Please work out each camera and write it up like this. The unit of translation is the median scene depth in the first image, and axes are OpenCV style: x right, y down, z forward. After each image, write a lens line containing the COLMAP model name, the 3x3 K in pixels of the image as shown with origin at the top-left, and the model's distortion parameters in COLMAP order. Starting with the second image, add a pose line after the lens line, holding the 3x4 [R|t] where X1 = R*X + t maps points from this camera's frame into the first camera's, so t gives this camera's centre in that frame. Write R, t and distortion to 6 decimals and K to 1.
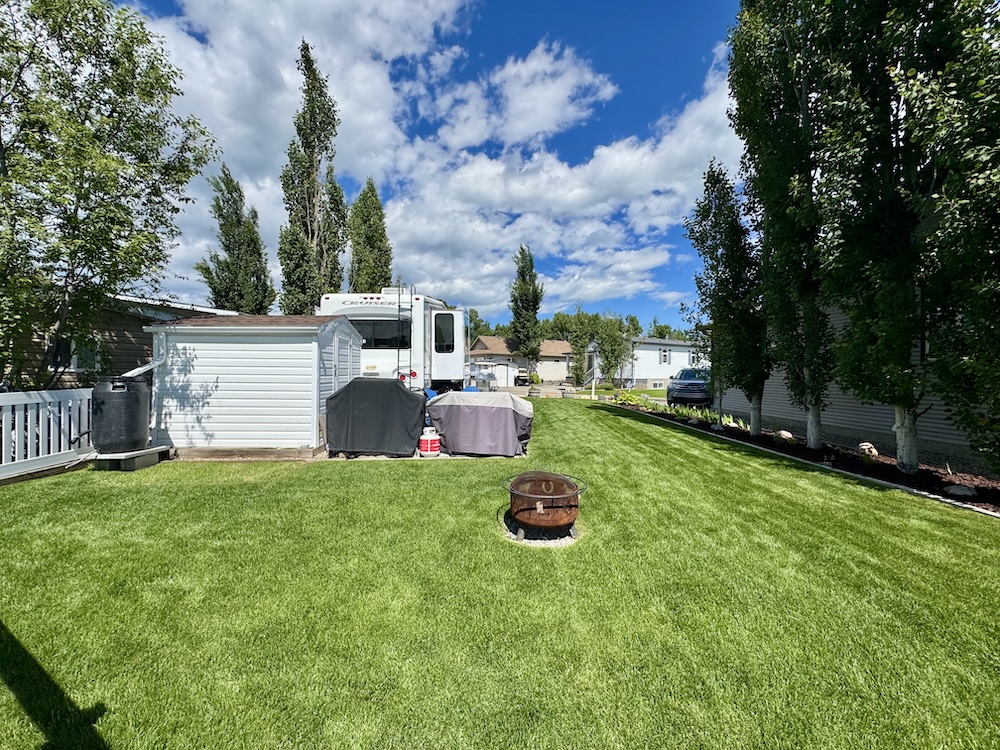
lens RADIAL K [[399.1, 0, 501.7], [0, 399.1, 371.8], [0, 0, 1]] dist [-0.000520, 0.000076]
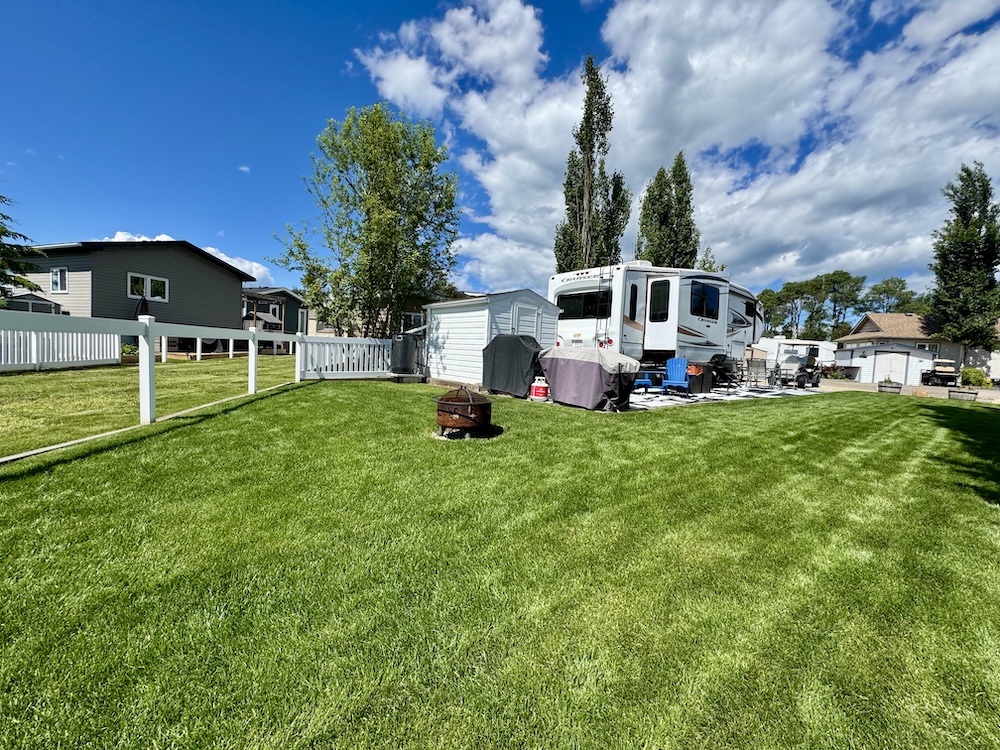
lens RADIAL K [[400.7, 0, 500.0], [0, 400.7, 375.0], [0, 0, 1]] dist [0.003668, 0.000183]
pose [[0.626840, 0.068660, -0.776117, 0.107951], [-0.043292, 0.997640, 0.053292, 0.012818], [0.777945, 0.000194, 0.628333, 0.028569]]
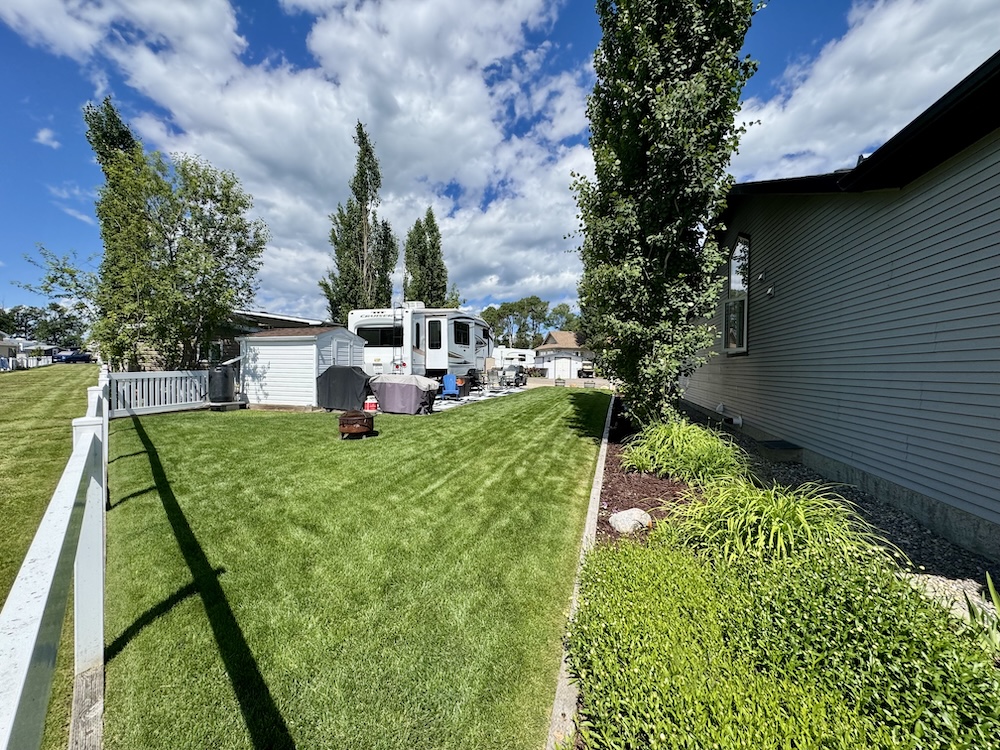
lens RADIAL K [[401.6, 0, 498.0], [0, 401.6, 377.9], [0, 0, 1]] dist [0.011535, -0.000079]
pose [[0.957287, 0.011627, -0.288906, 0.132666], [-0.002606, 0.999498, 0.031588, 0.001876], [0.289128, -0.029486, 0.956836, -0.072731]]
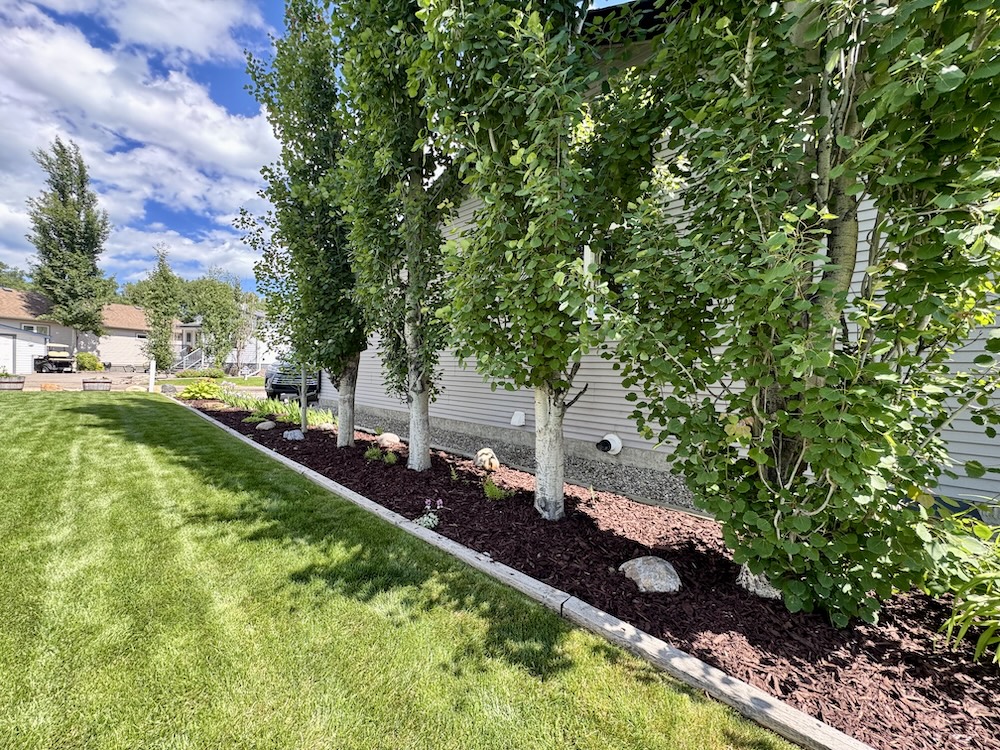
lens RADIAL K [[399.1, 0, 501.7], [0, 399.1, 371.8], [0, 0, 1]] dist [-0.000520, 0.000076]
pose [[0.695781, 0.003683, 0.718244, 0.085889], [-0.022741, 0.999598, 0.016905, 0.008010], [-0.717894, -0.028096, 0.695585, 0.098737]]
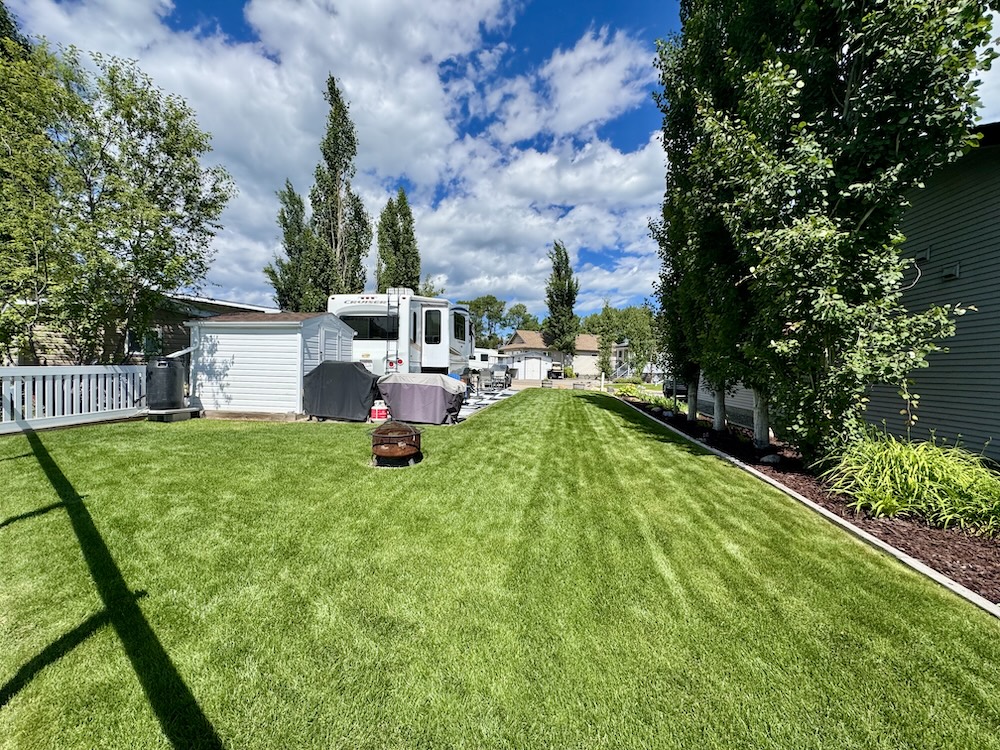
lens RADIAL K [[400.7, 0, 500.0], [0, 400.7, 375.0], [0, 0, 1]] dist [0.003668, 0.000183]
pose [[0.988309, 0.015739, -0.151652, 0.065412], [-0.012658, 0.999694, 0.021262, 0.004363], [0.151940, -0.019094, 0.988205, -0.035019]]
